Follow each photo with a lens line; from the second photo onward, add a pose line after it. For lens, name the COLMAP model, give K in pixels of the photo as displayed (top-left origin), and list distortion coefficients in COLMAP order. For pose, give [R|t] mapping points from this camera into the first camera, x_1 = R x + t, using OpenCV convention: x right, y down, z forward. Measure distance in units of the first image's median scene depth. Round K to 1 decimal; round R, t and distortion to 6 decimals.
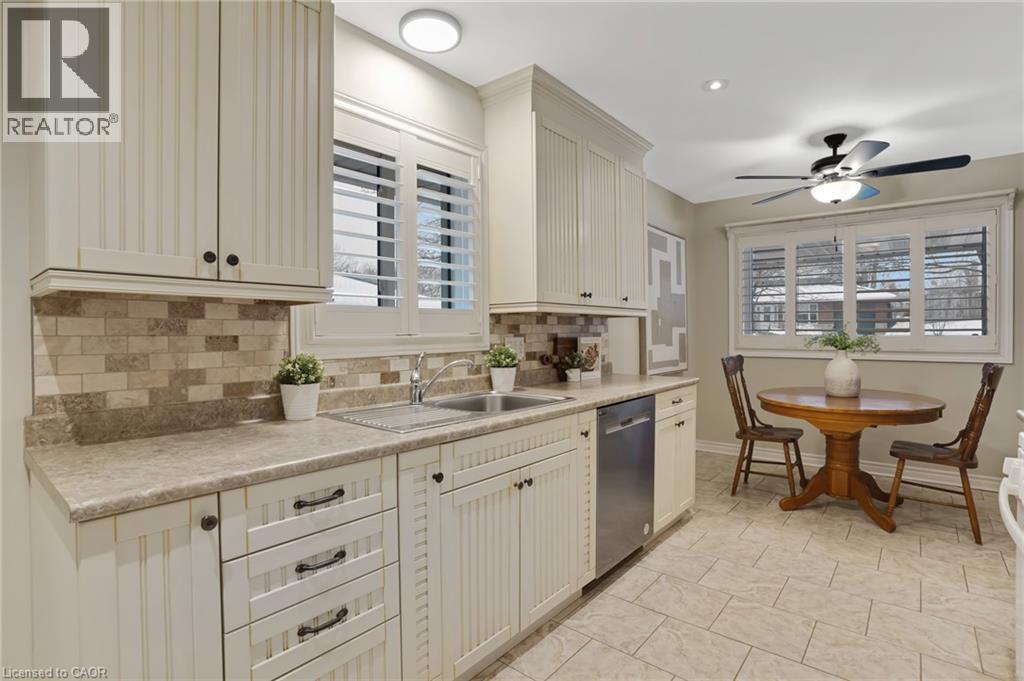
lens RADIAL K [[507.0, 0, 510.7], [0, 507.0, 336.8], [0, 0, 1]] dist [-0.079669, 0.033154]
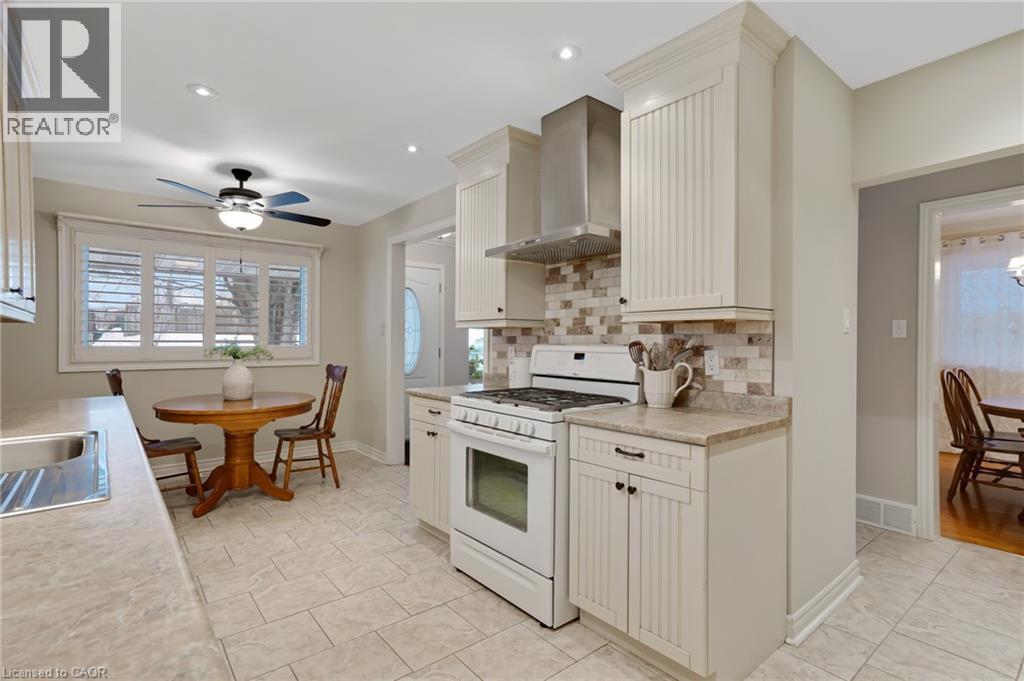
lens RADIAL K [[490.6, 0, 518.7], [0, 490.6, 340.9], [0, 0, 1]] dist [-0.032027, 0.034039]
pose [[0.169637, 0.007649, 0.985477, -0.355531], [0.006460, 0.999940, -0.008873, -0.000690], [-0.985486, 0.007871, 0.169577, 0.180478]]
